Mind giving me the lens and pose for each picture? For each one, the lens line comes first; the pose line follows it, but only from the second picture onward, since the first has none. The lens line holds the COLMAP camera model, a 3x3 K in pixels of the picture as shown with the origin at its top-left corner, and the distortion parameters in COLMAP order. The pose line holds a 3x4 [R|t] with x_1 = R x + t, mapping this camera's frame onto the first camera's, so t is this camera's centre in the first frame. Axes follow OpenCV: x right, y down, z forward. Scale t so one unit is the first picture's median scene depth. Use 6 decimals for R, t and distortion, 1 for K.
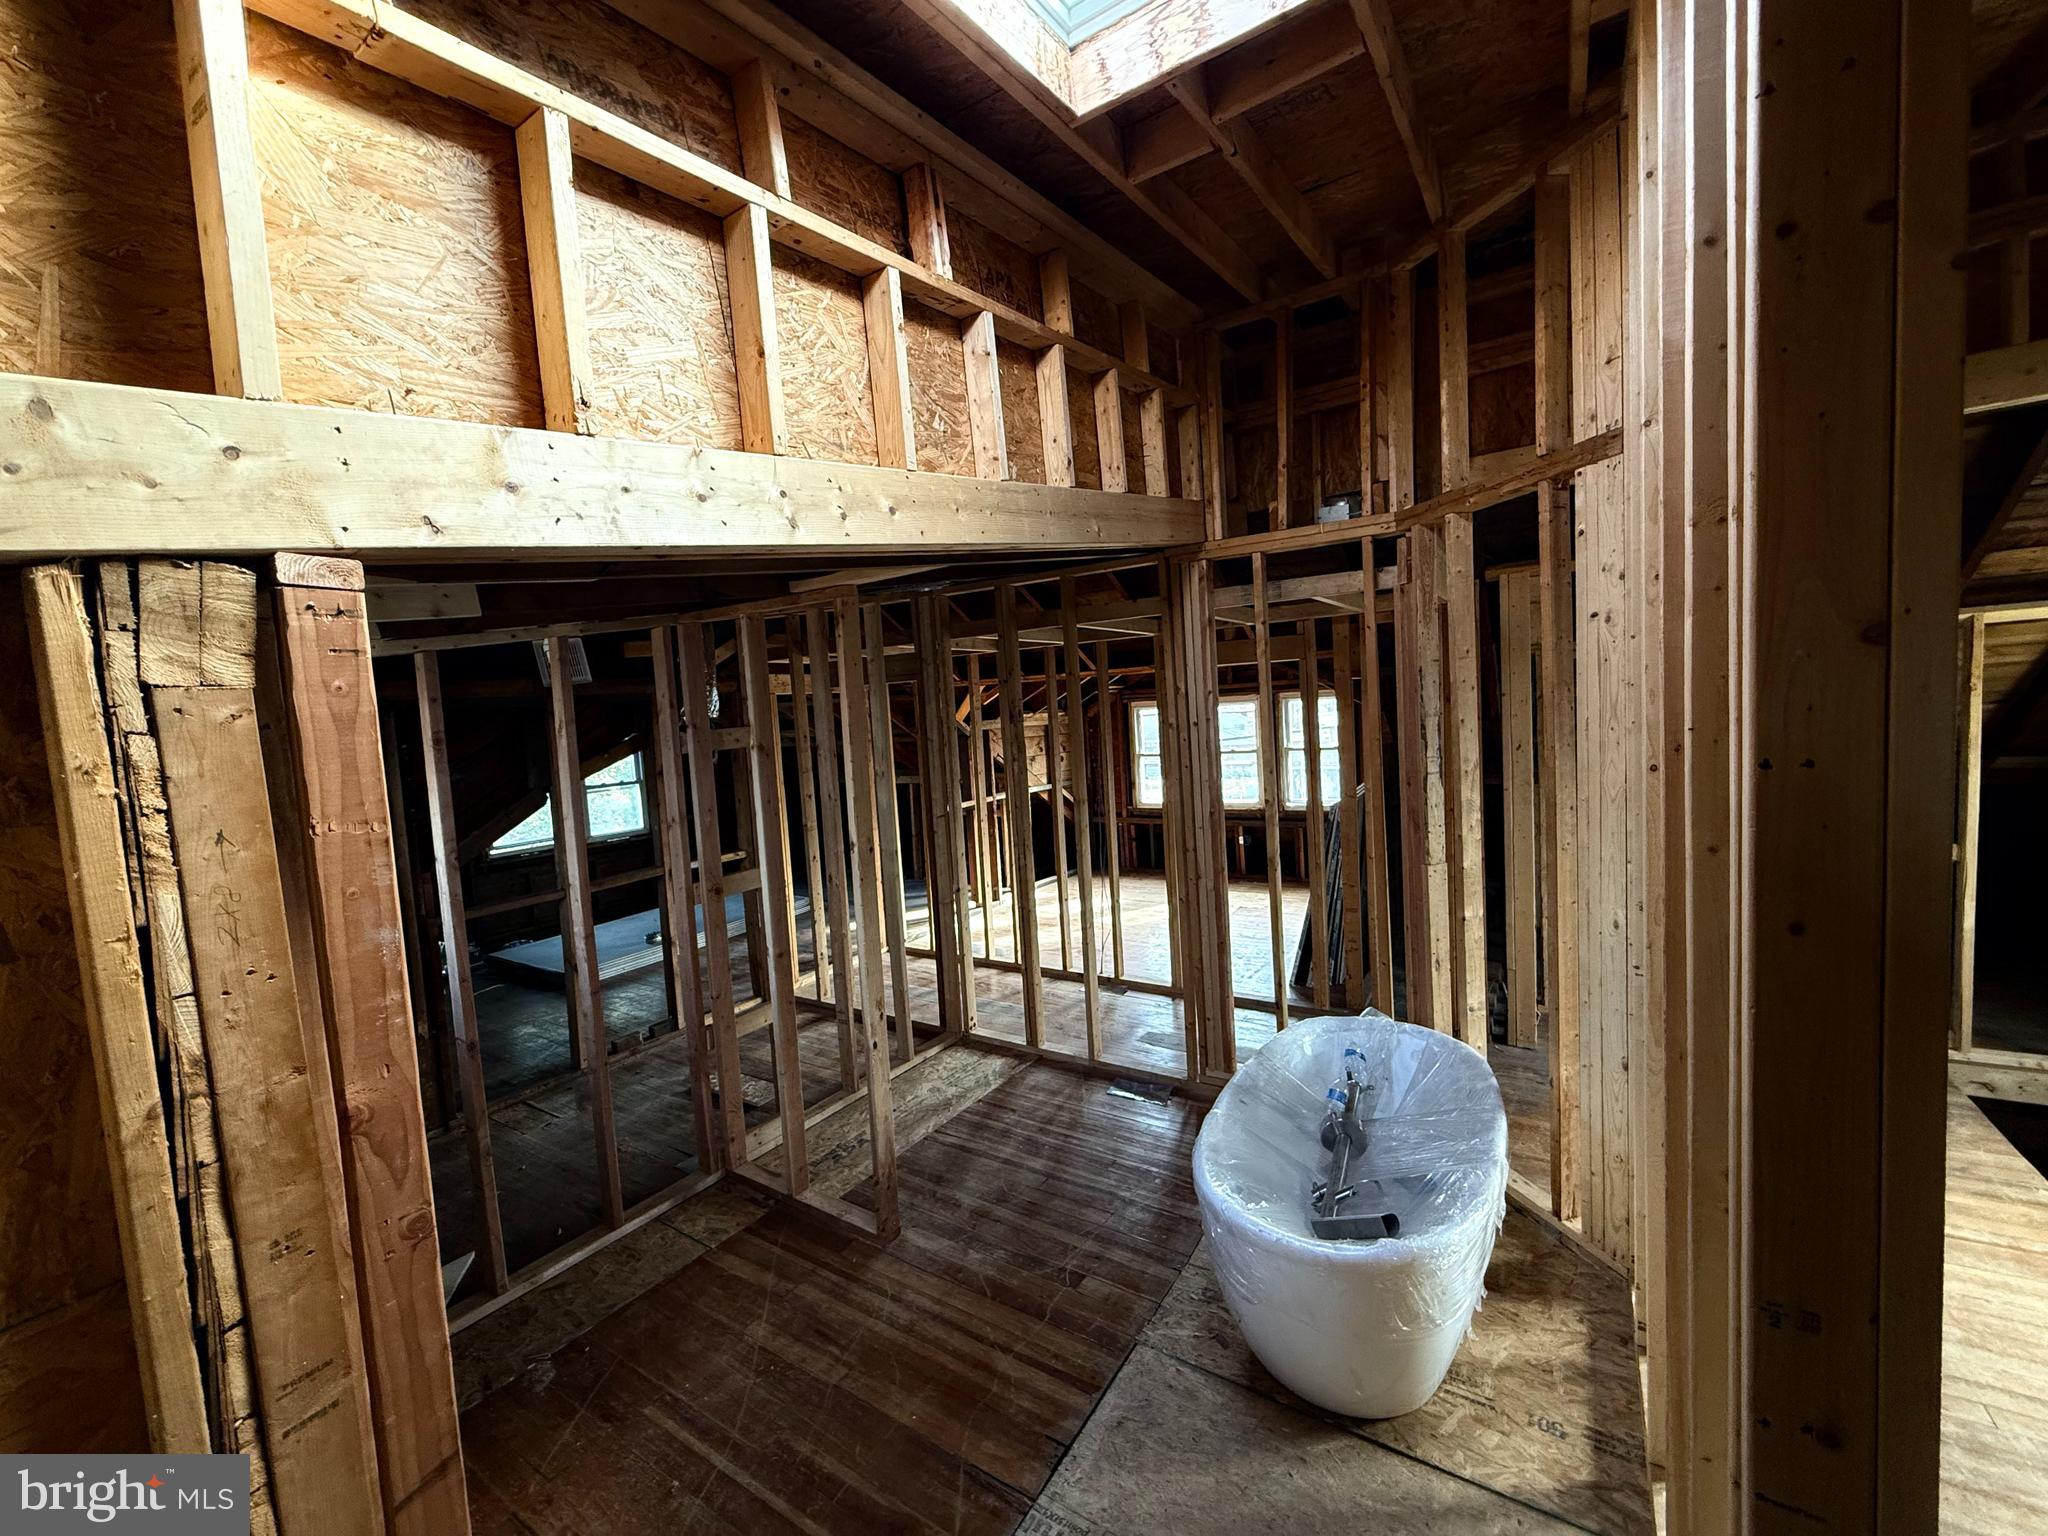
lens RADIAL K [[814.6, 0, 1023.9], [0, 814.6, 771.2], [0, 0, 1]] dist [-0.000186, -0.000275]
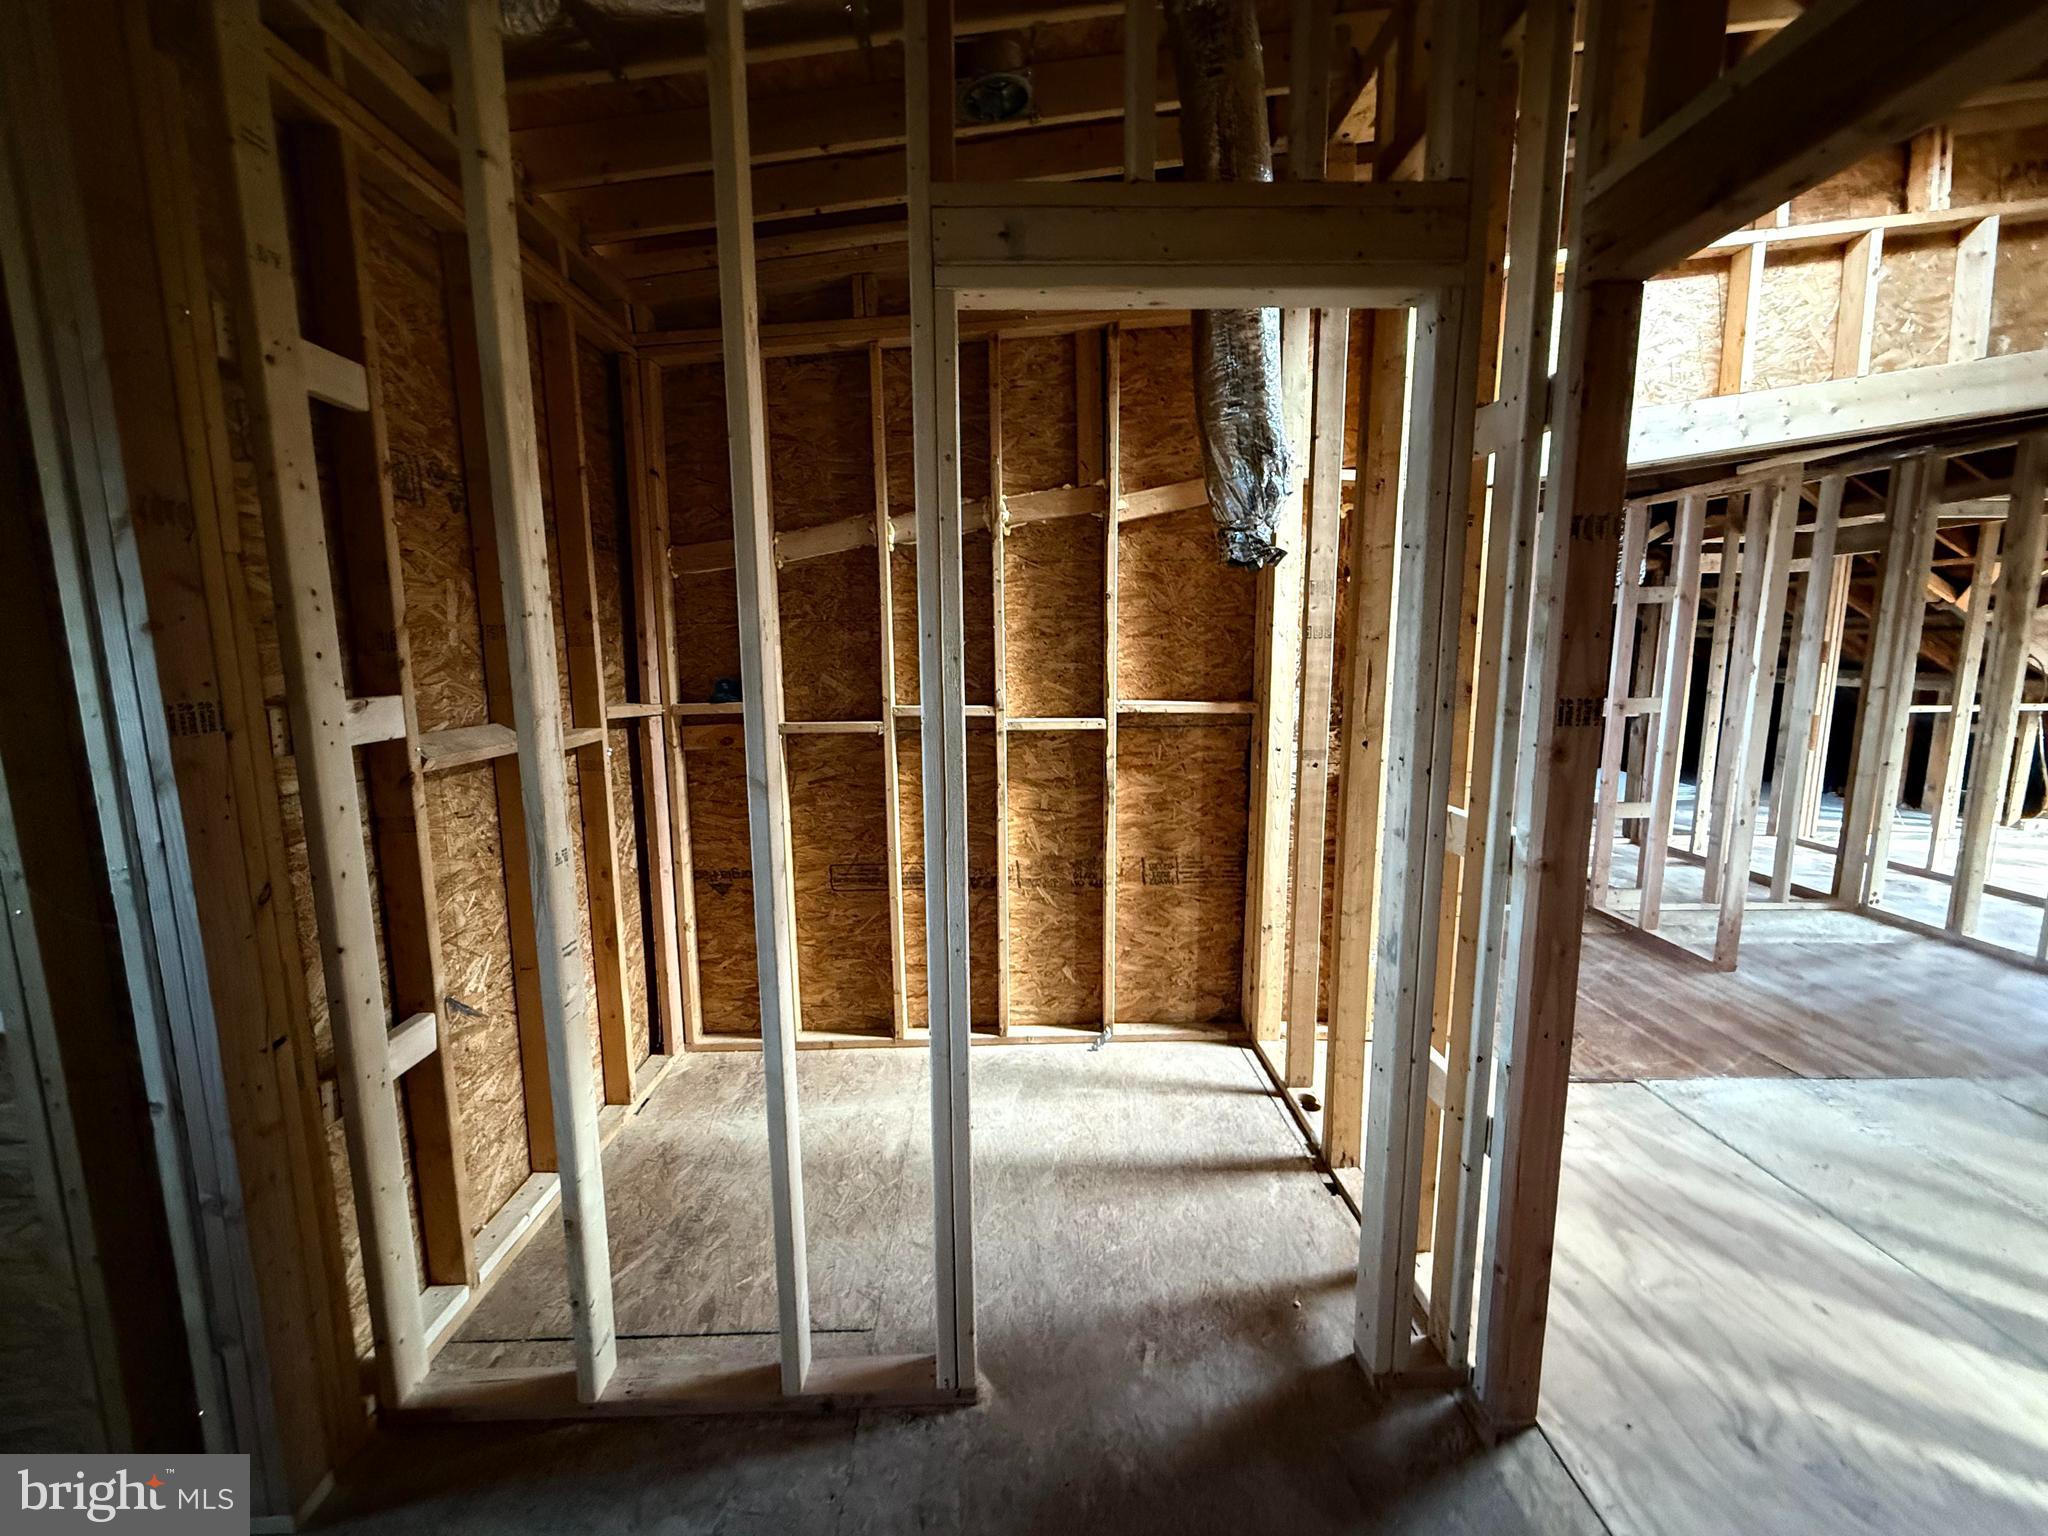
lens RADIAL K [[814.6, 0, 1019.3], [0, 814.6, 769.0], [0, 0, 1]] dist [-0.000186, -0.000275]
pose [[0.560718, 0.173816, -0.809557, 0.265129], [-0.087561, 0.984683, 0.150770, 0.190452], [0.823364, -0.013654, 0.567349, -0.887299]]
